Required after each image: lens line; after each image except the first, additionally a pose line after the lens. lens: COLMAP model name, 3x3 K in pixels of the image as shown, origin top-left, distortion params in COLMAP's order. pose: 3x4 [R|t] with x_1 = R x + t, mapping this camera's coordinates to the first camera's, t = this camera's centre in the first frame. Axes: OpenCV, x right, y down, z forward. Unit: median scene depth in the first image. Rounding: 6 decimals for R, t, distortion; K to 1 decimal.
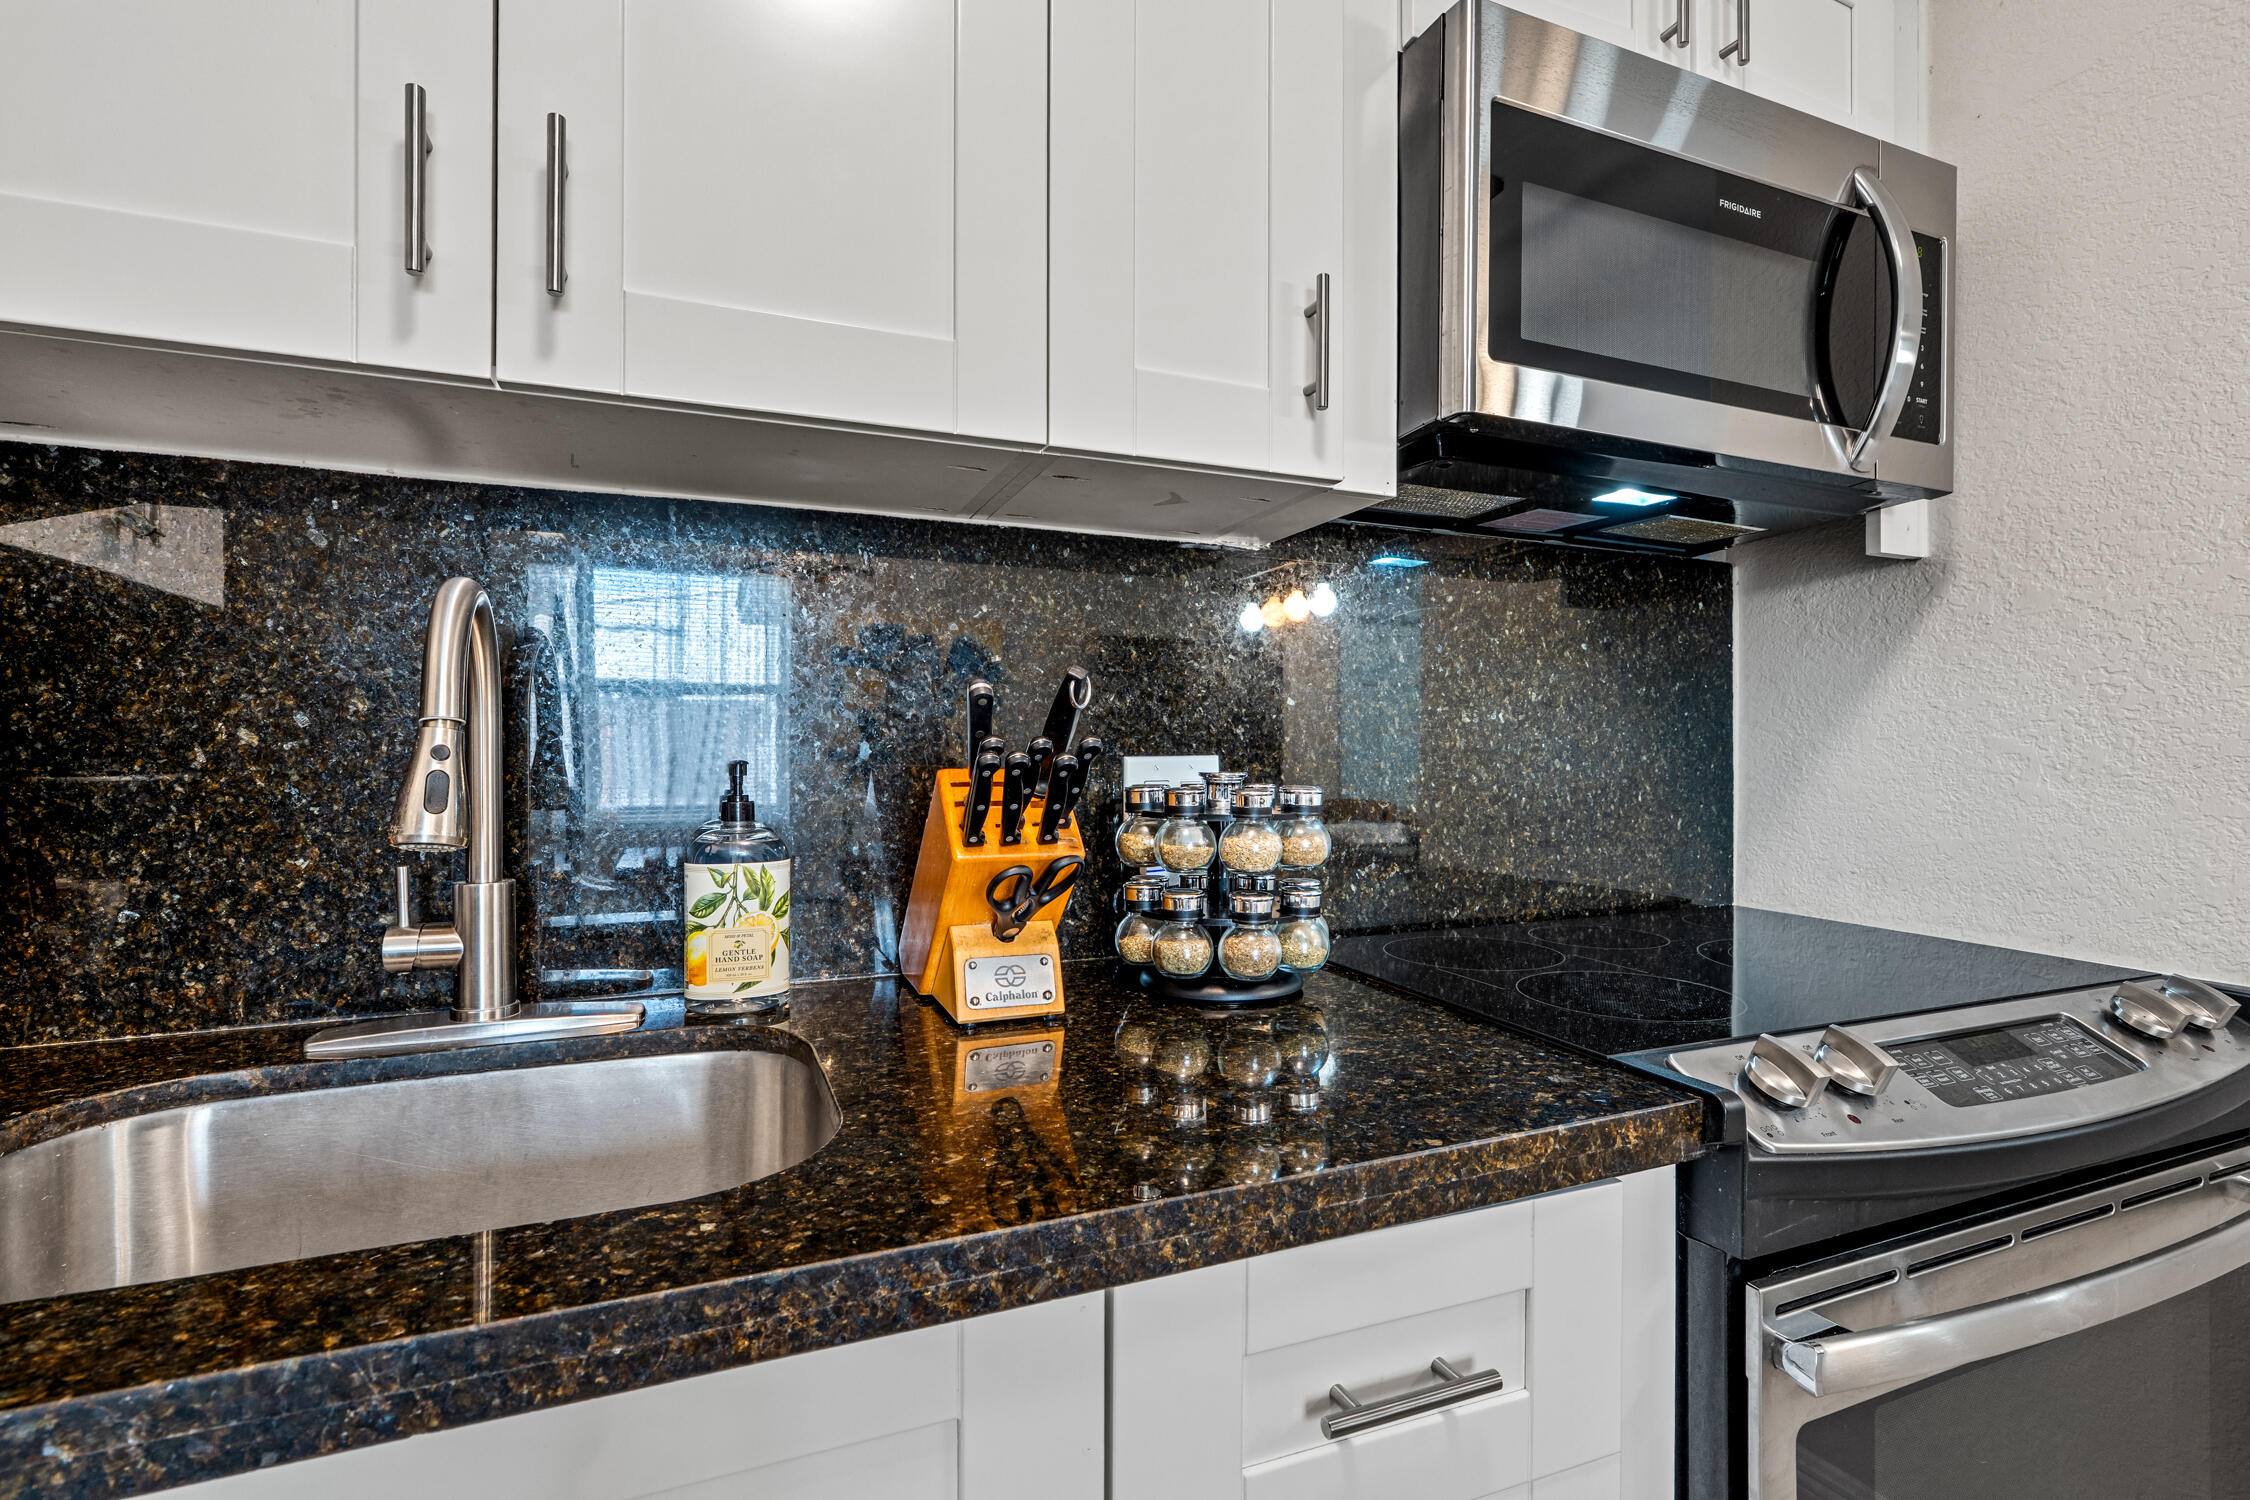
lens RADIAL K [[1017.7, 0, 1124.2], [0, 1017.7, 752.6], [0, 0, 1]] dist [-0.011176, 0.006684]
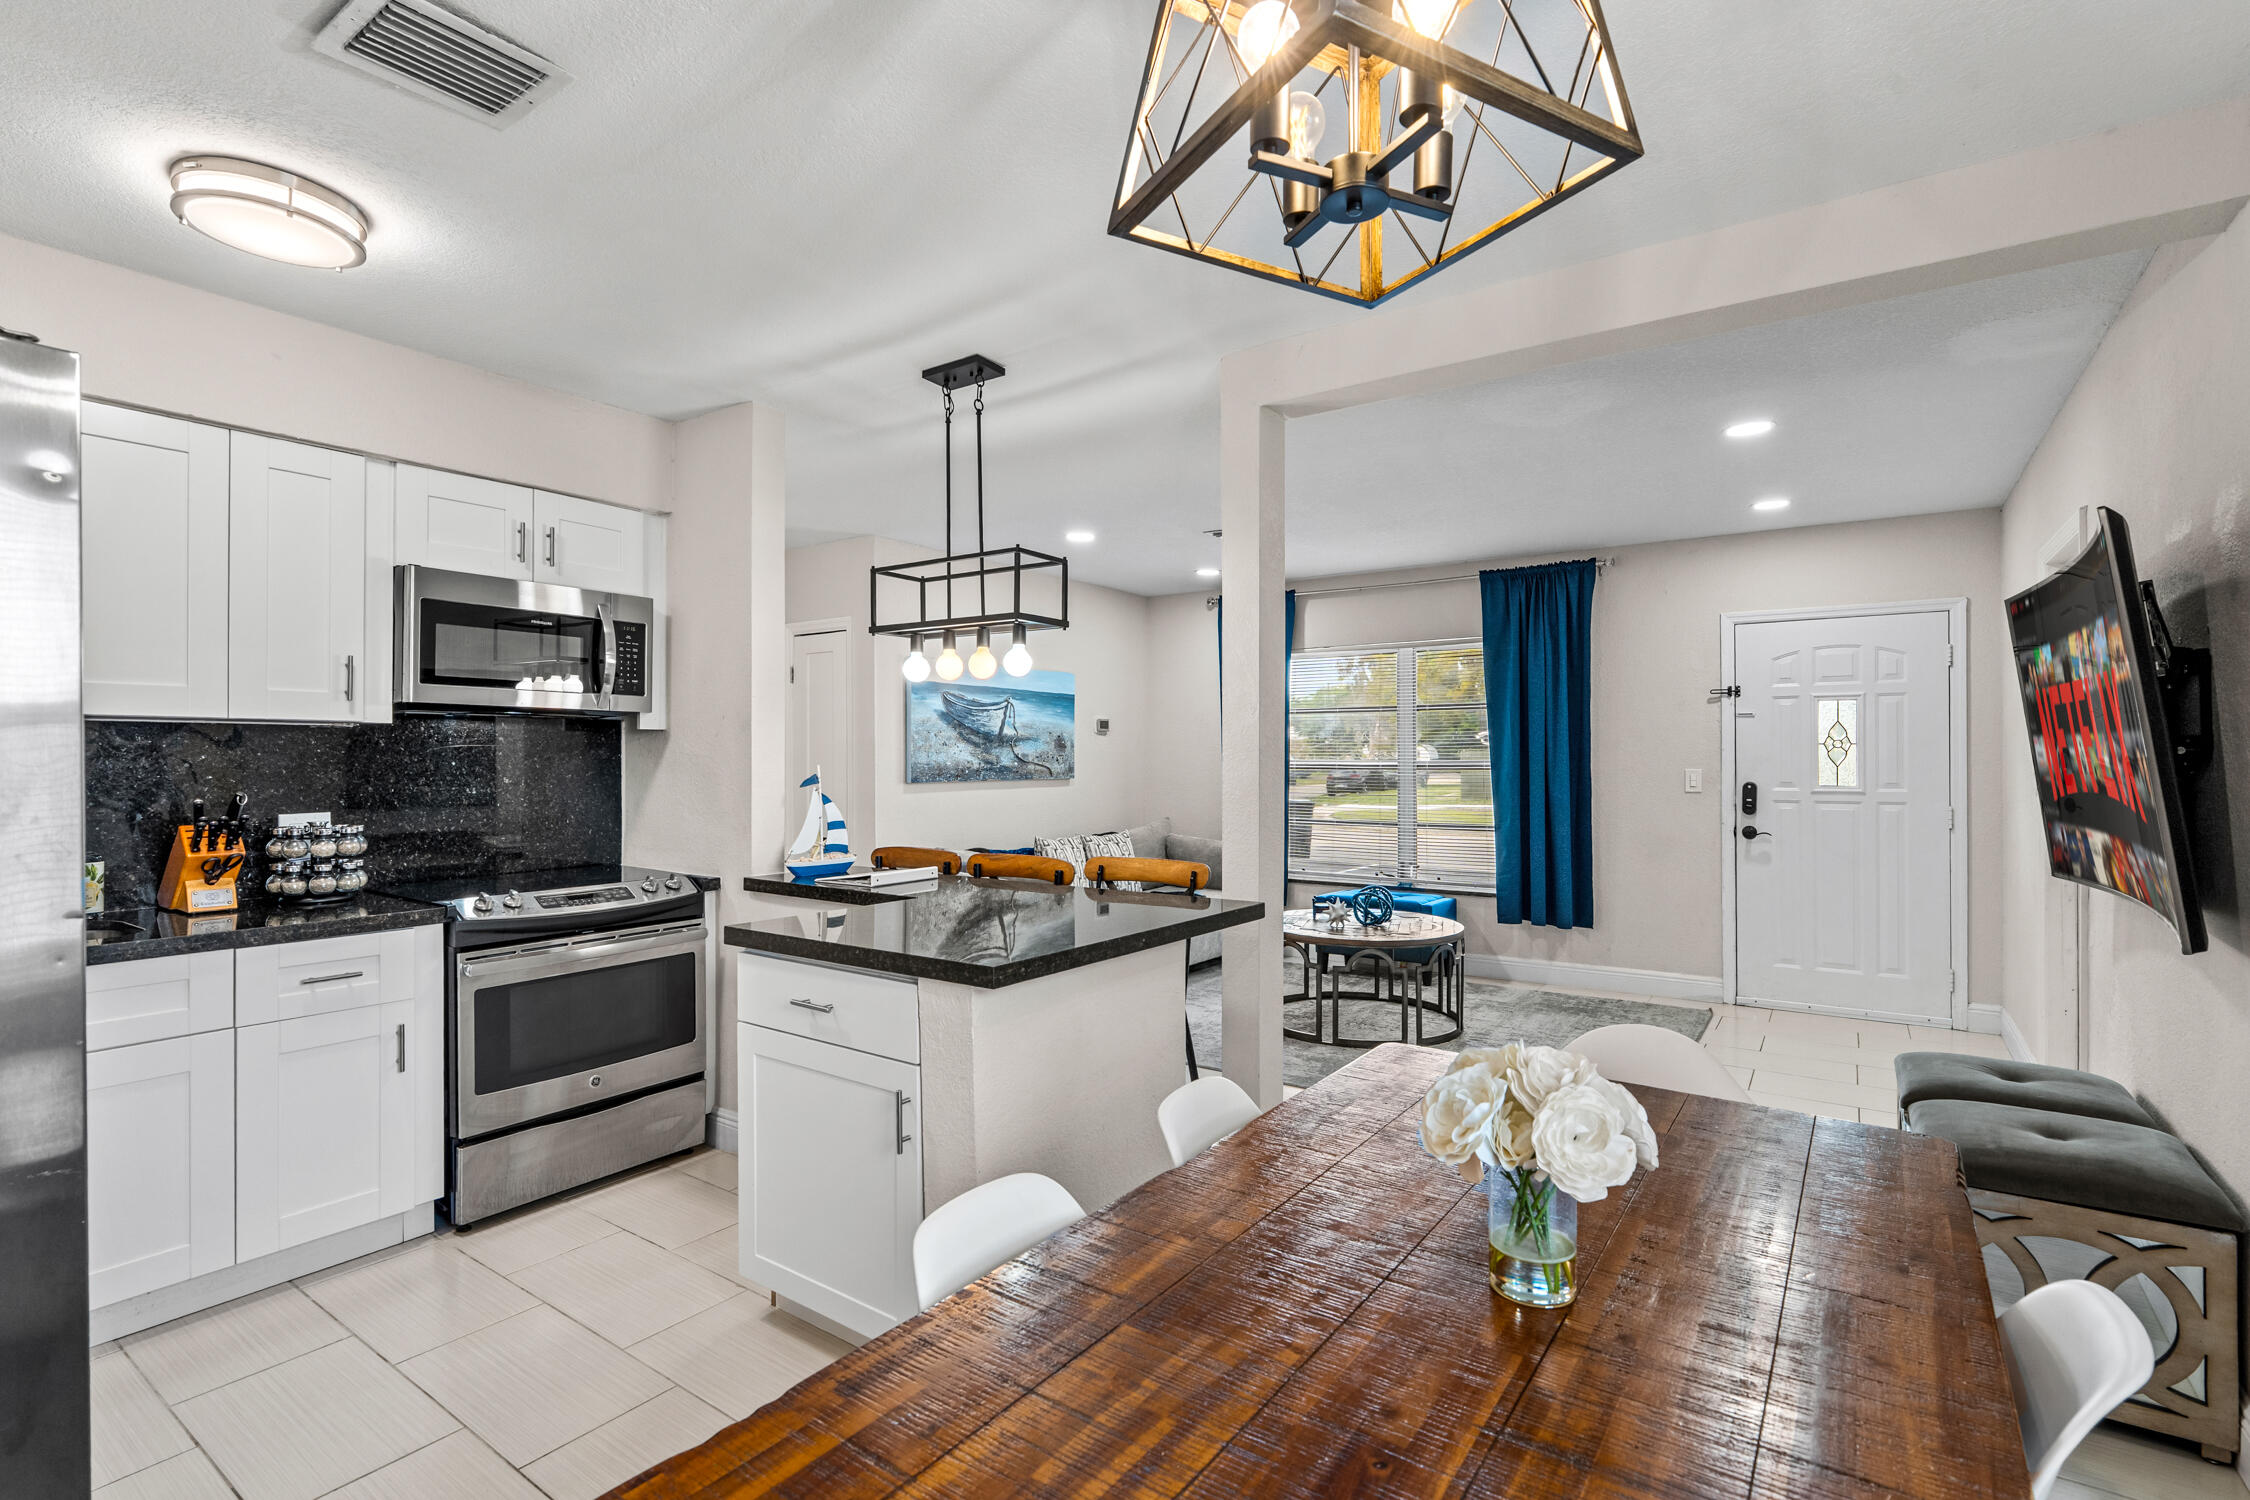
lens RADIAL K [[1017.7, 0, 1095.3], [0, 1017.7, 757.2], [0, 0, 1]] dist [-0.011176, 0.006684]
pose [[0.855197, 0.000149, 0.518304, 0.541884], [-0.003078, 0.999984, 0.004792, -0.198109], [-0.518294, -0.005694, 0.855183, -2.765977]]
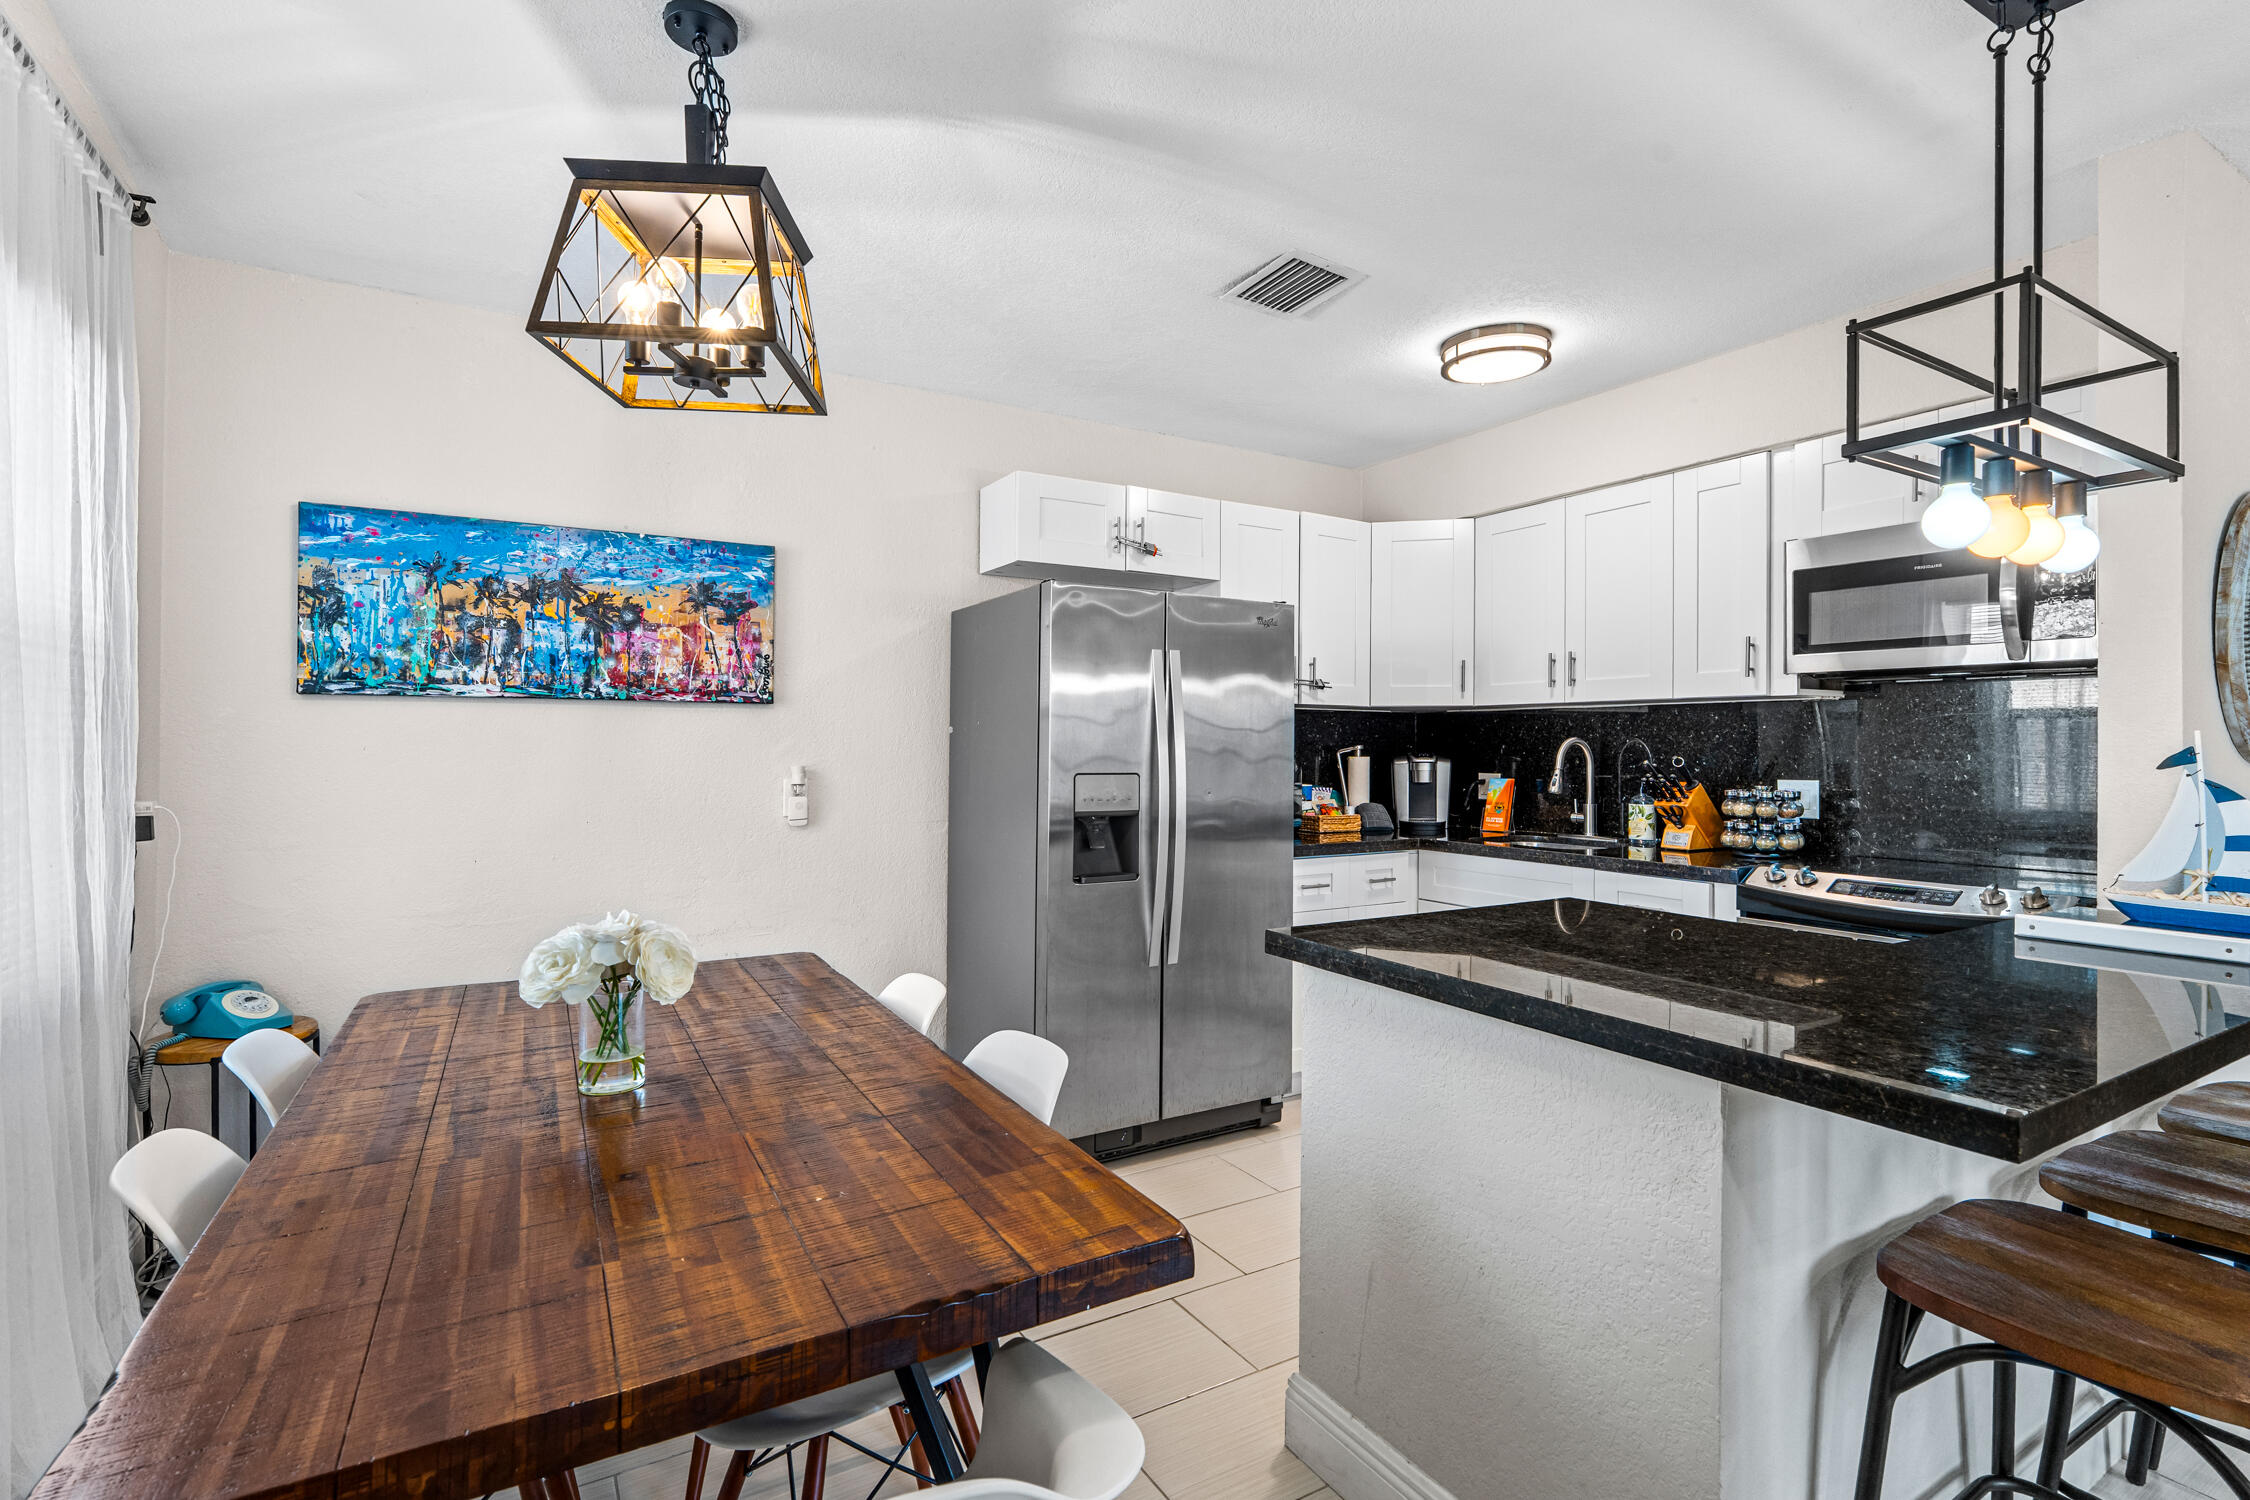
lens RADIAL K [[1017.7, 0, 1124.9], [0, 1017.7, 742.0], [0, 0, 1]] dist [-0.011176, 0.006684]
pose [[0.156306, -0.002938, -0.987704, 3.240904], [-0.000635, 0.999995, -0.003075, -0.118086], [0.987708, 0.001107, 0.156304, -1.583481]]
